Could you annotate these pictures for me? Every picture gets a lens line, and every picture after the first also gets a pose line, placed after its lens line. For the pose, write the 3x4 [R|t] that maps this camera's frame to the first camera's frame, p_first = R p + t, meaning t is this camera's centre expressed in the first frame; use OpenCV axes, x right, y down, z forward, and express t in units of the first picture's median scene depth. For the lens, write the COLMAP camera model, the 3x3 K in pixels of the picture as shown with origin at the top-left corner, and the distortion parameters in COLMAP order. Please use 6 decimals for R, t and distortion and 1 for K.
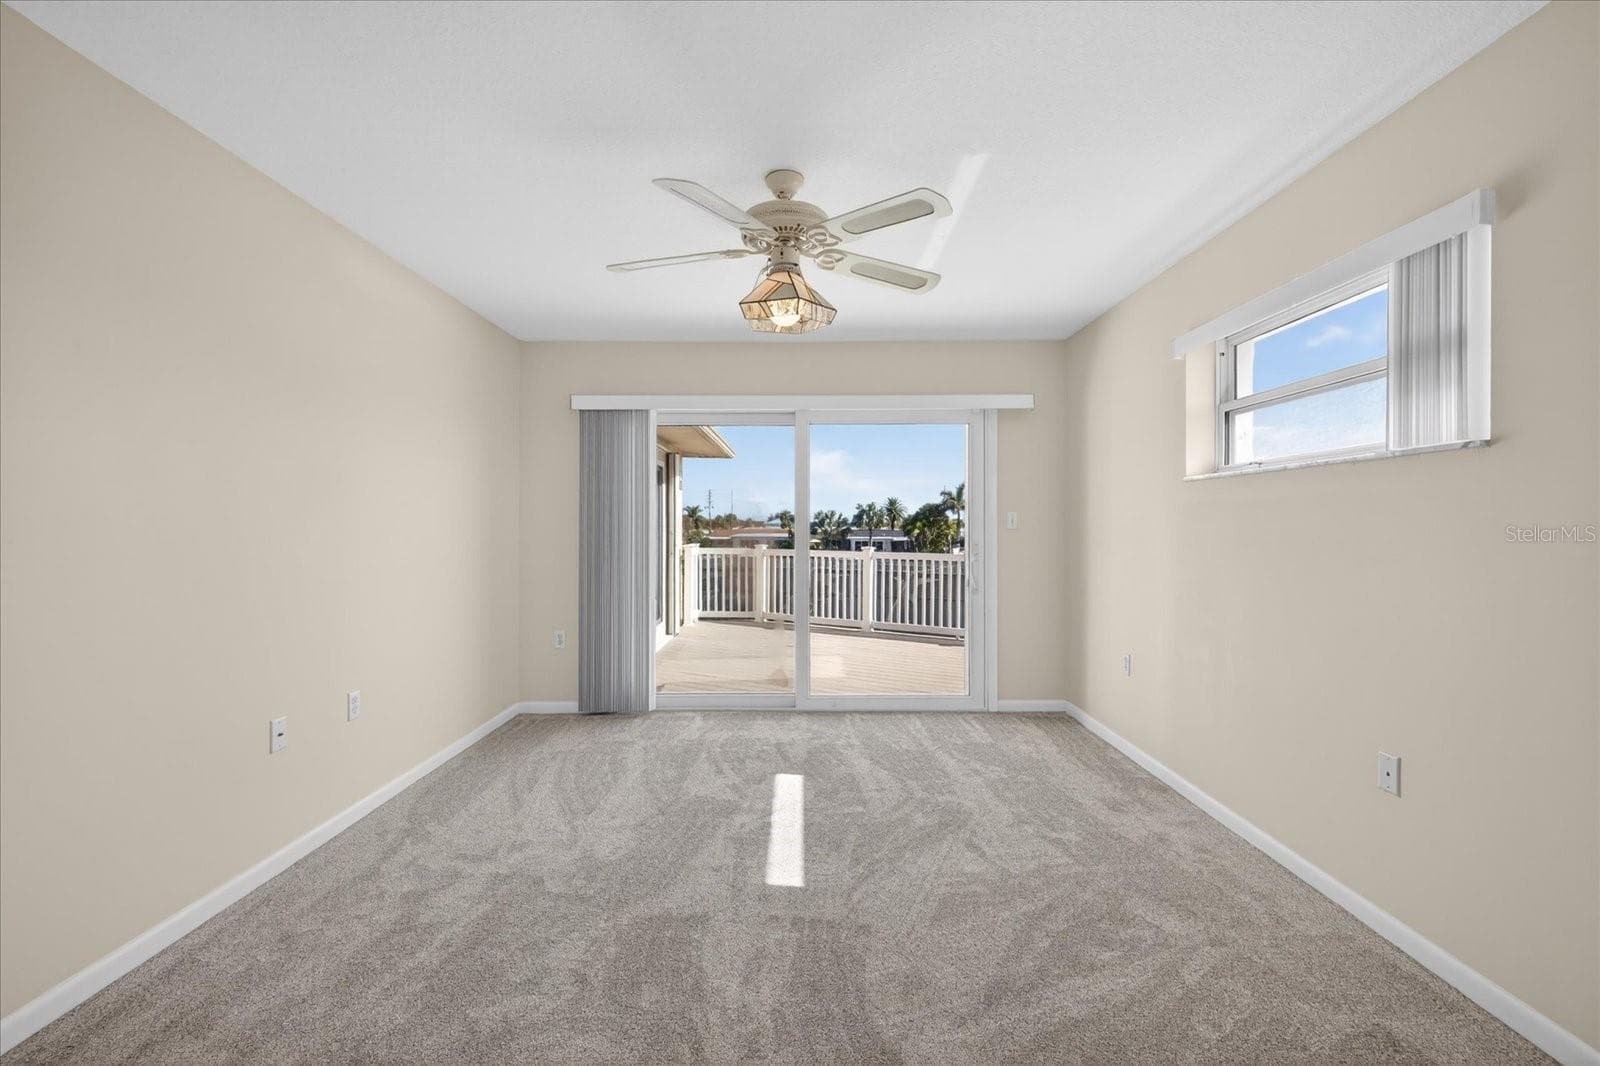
lens RADIAL K [[668.3, 0, 803.7], [0, 668.3, 529.1], [0, 0, 1]] dist [0.019404, -0.006590]
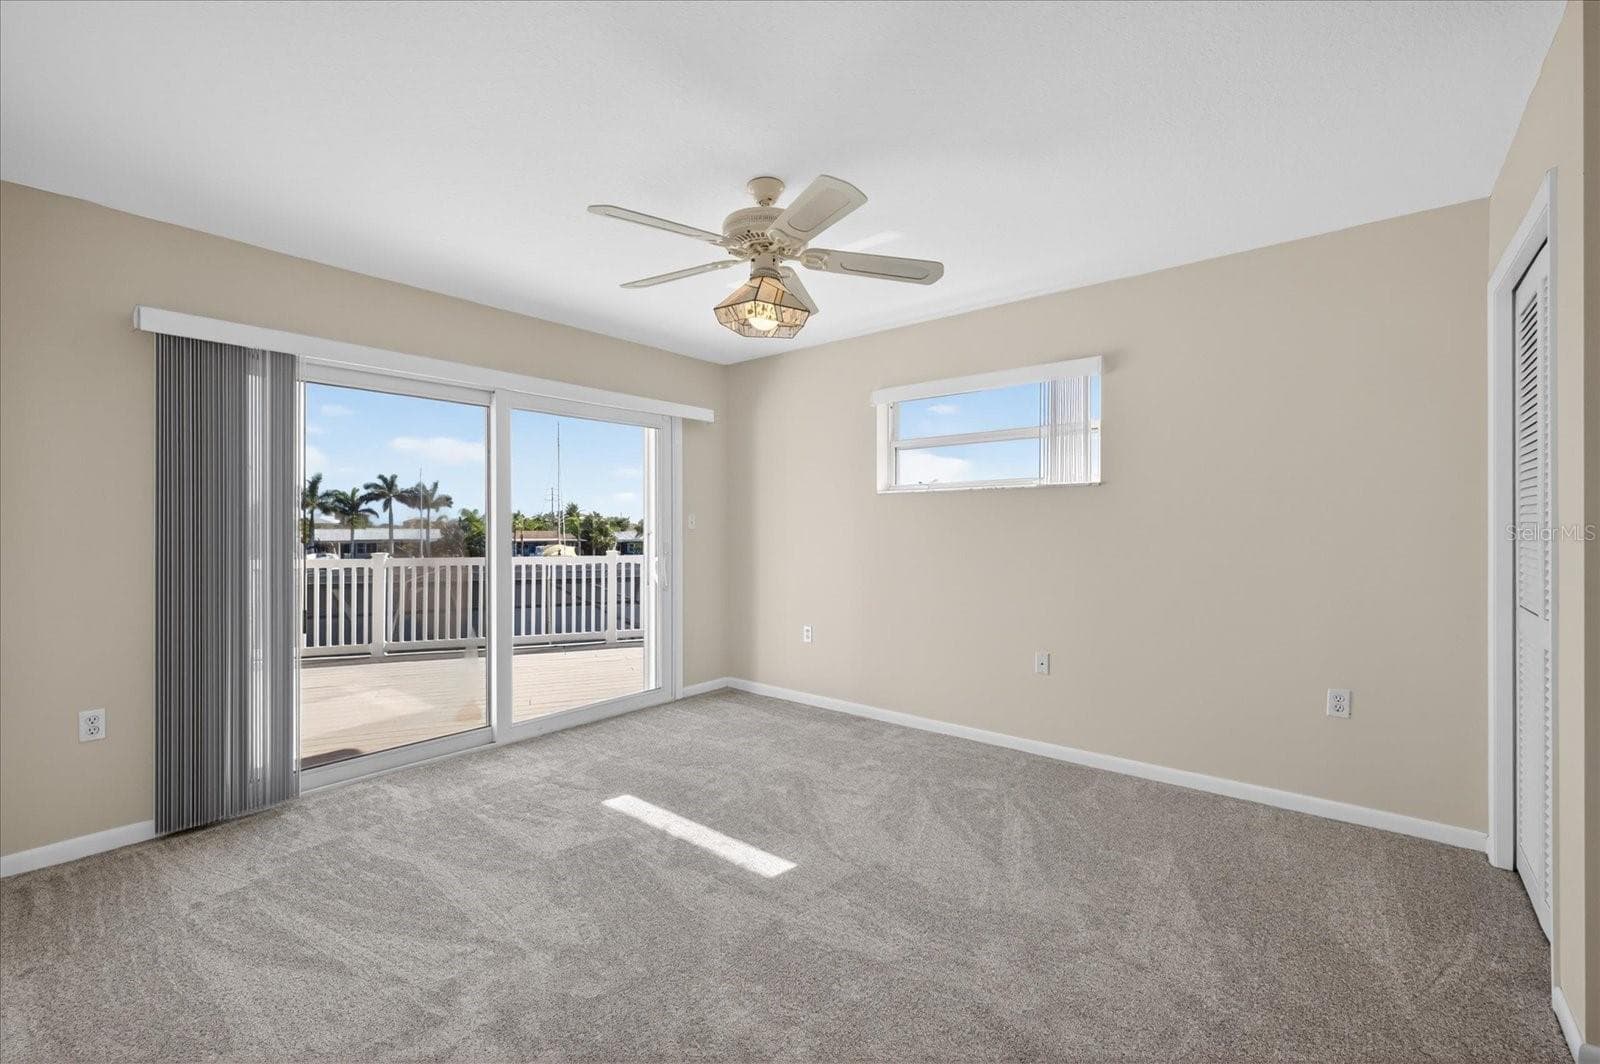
lens RADIAL K [[668.3, 0, 803.7], [0, 668.3, 528.1], [0, 0, 1]] dist [0.019404, -0.006590]
pose [[0.638292, -0.003169, 0.769788, -0.601950], [0.004505, 0.999990, 0.000382, -0.001606], [-0.769781, 0.003224, 0.638300, 0.230953]]
